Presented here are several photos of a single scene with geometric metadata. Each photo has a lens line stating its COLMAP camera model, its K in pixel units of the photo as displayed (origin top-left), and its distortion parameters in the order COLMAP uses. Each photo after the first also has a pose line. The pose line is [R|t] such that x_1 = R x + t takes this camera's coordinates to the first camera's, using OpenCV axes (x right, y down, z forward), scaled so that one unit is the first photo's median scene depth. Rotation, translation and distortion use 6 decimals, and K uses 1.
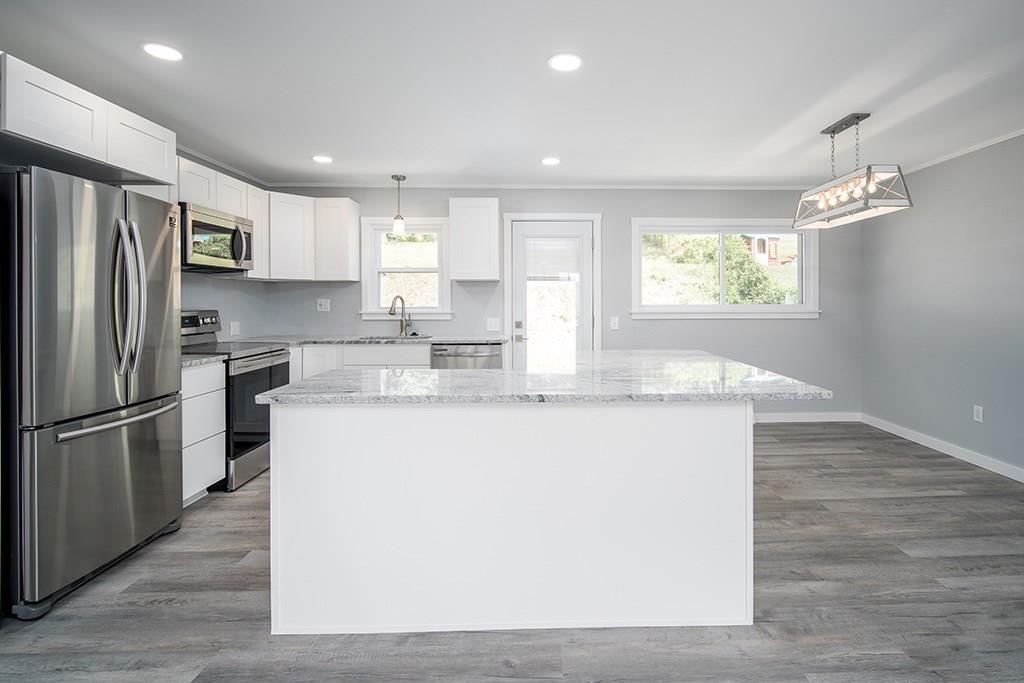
lens RADIAL K [[497.6, 0, 549.3], [0, 497.6, 302.2], [0, 0, 1]] dist [0.001198, 0.000212]
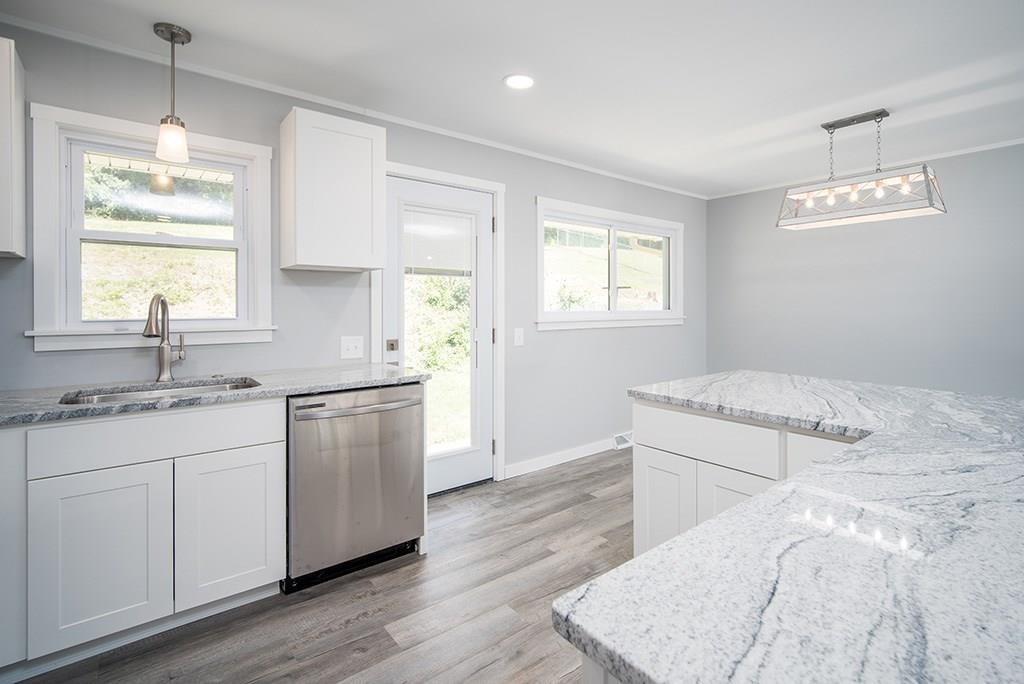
lens RADIAL K [[491.6, 0, 536.5], [0, 491.6, 306.1], [0, 0, 1]] dist [-0.003867, 0.000575]
pose [[0.785077, 0.001817, 0.619396, -0.334520], [-0.000370, 0.999997, -0.002465, -0.001521], [-0.619399, 0.001706, 0.785075, 0.469494]]
